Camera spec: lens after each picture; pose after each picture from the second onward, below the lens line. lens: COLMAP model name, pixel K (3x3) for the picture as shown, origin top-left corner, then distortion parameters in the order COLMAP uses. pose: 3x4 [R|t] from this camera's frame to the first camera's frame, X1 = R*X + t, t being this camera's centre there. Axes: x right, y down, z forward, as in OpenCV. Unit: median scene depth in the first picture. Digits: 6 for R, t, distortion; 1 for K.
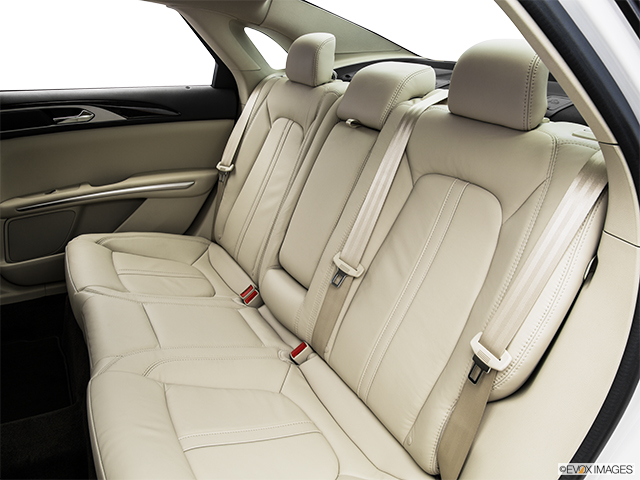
lens RADIAL K [[475.4, 0, 320.0], [0, 475.4, 240.0], [0, 0, 1]] dist [-0.105733, 0.025200]
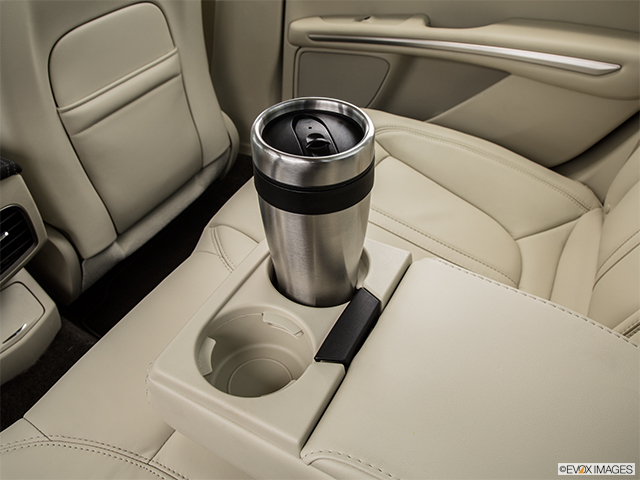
lens RADIAL K [[556.5, 0, 320.0], [0, 556.5, 240.0], [0, 0, 1]] dist [-0.047000, 0.004387]
pose [[0.568005, 0.470559, -0.675237, 0.001367], [-0.266401, 0.881382, 0.390123, -0.113040], [0.778717, -0.041708, 0.625987, 0.477420]]
